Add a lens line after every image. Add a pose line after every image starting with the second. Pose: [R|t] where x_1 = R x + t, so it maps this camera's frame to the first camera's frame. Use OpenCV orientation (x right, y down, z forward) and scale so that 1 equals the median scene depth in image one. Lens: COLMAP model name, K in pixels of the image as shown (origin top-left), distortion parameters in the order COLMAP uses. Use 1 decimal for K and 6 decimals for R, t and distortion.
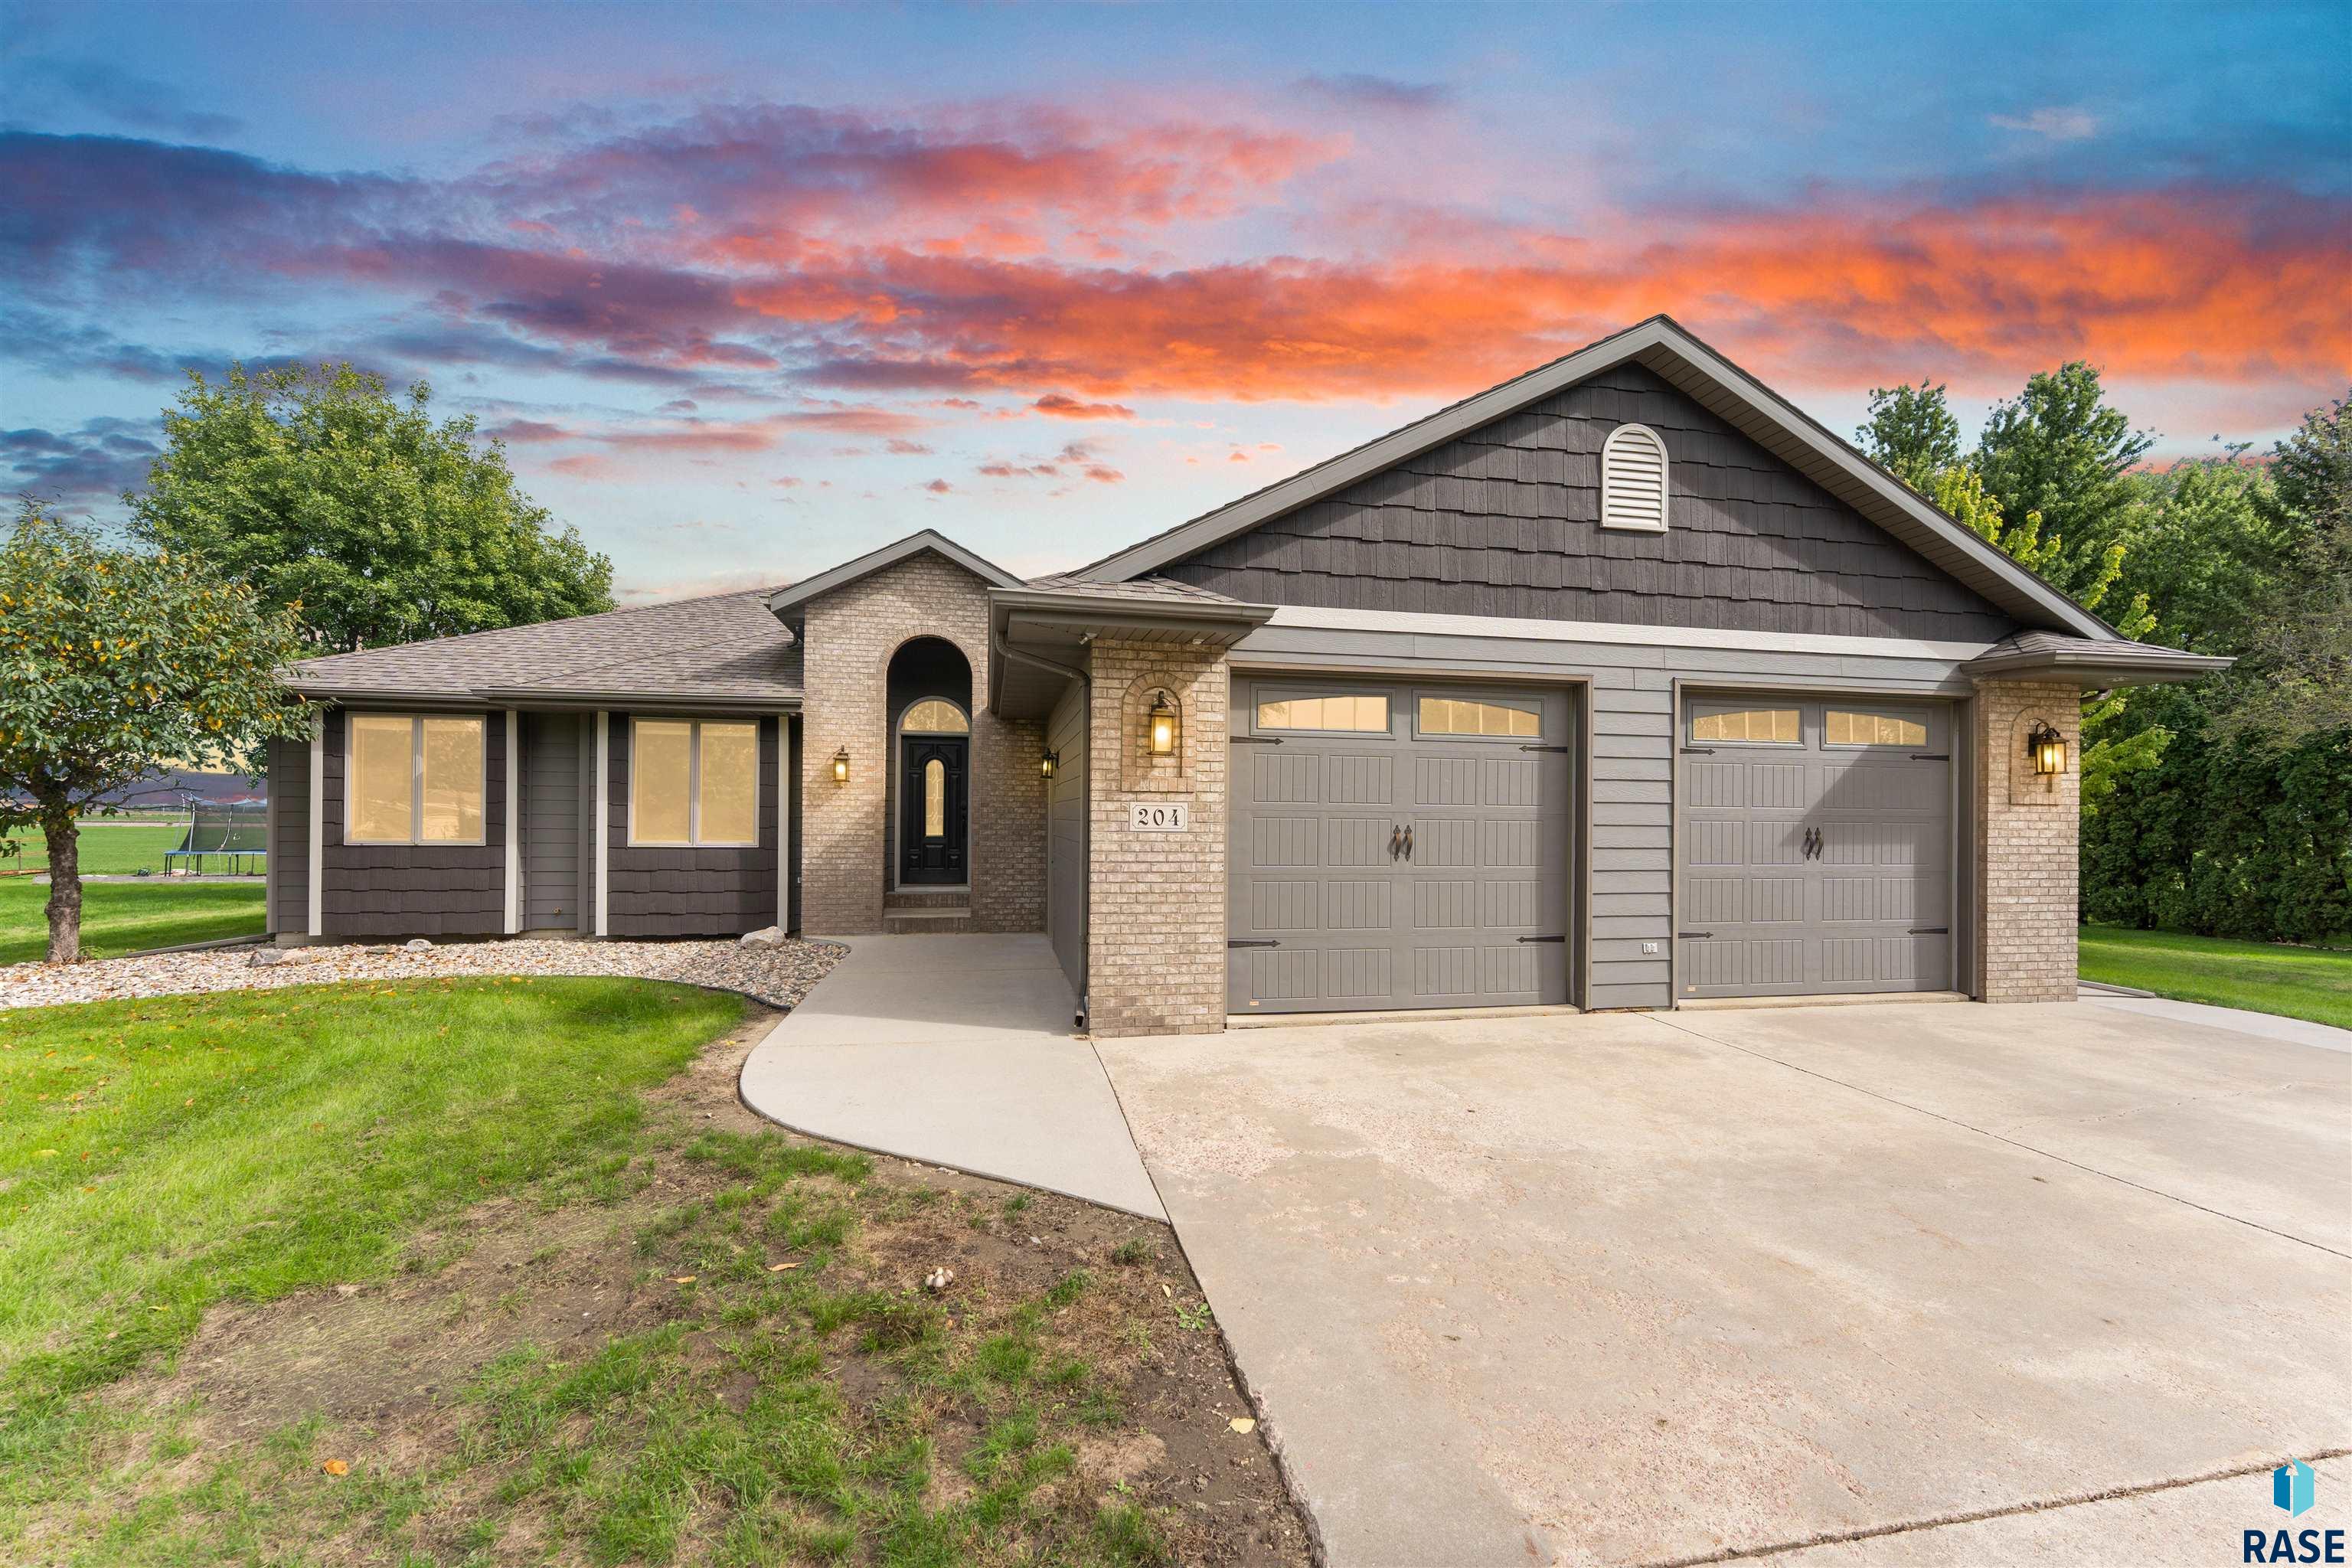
lens RADIAL K [[944.8, 0, 1176.0], [0, 944.8, 784.0], [0, 0, 1]] dist [-0.000534, 0.000160]
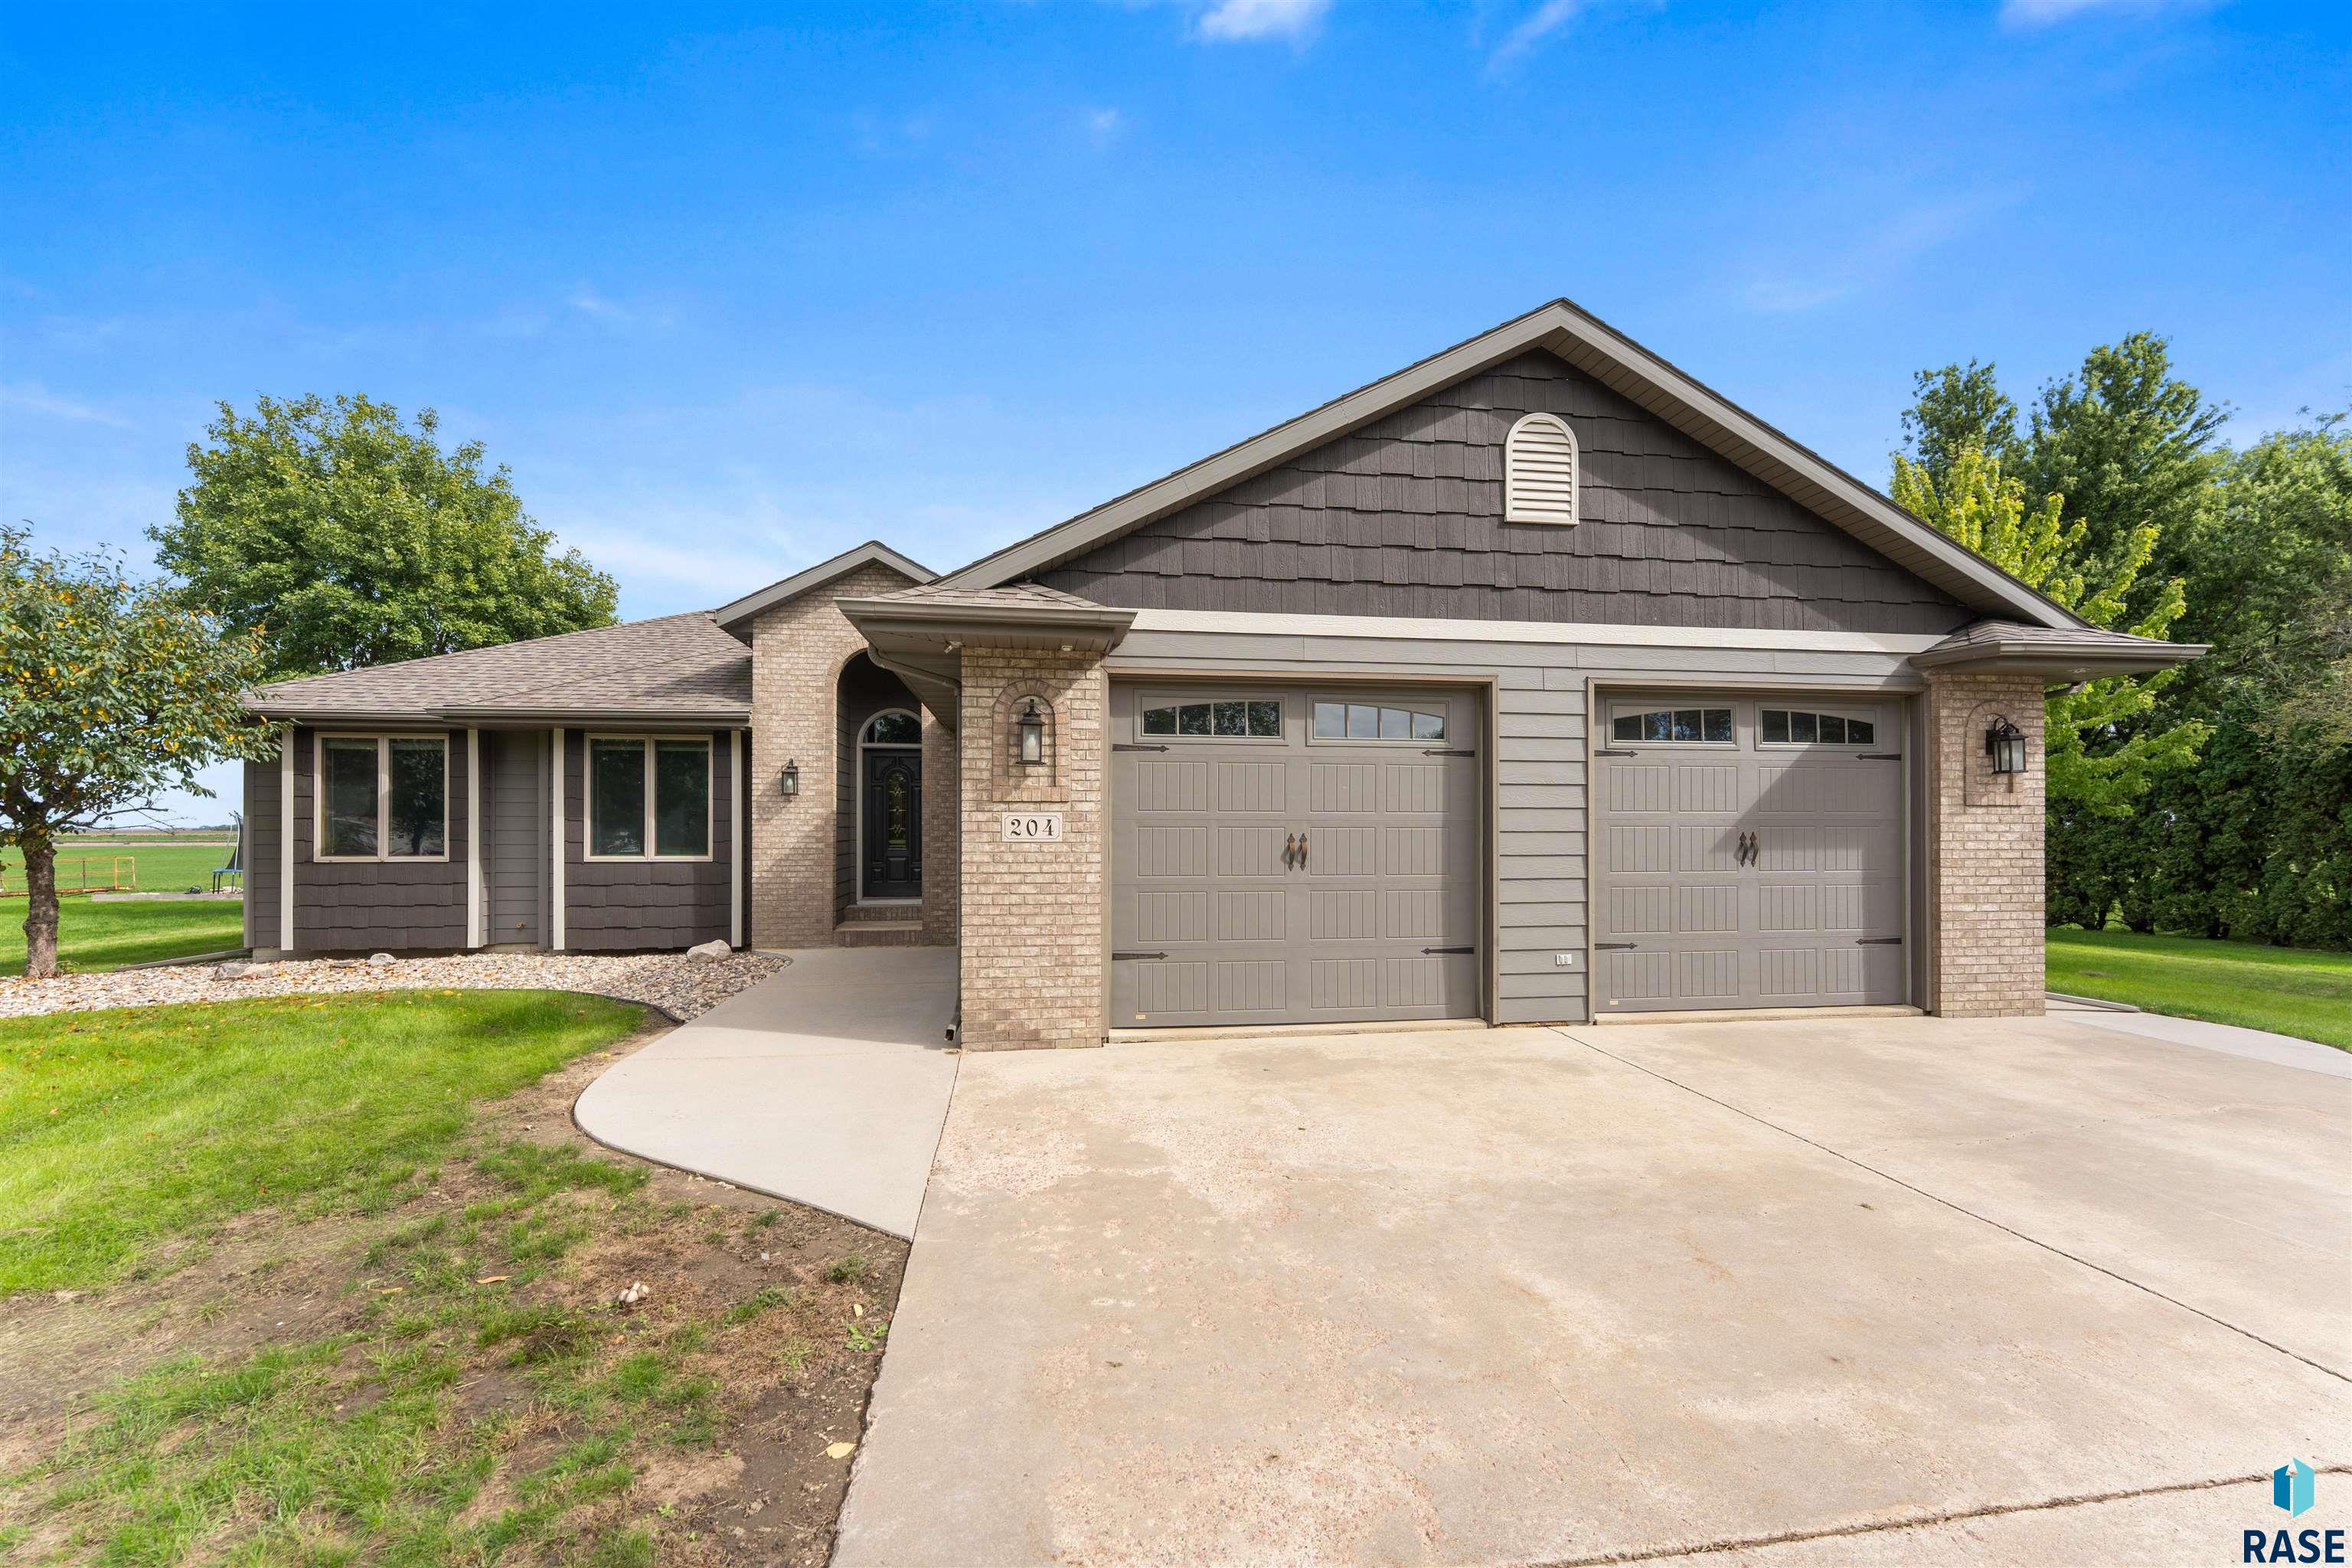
lens RADIAL K [[958.6, 0, 1171.9], [0, 958.6, 791.8], [0, 0, 1]] dist [-0.000989, 0.000356]
pose [[0.998623, -0.010964, -0.051306, 0.145472], [0.010820, 0.999937, -0.003092, 0.002243], [0.051336, 0.002533, 0.998678, 0.009010]]
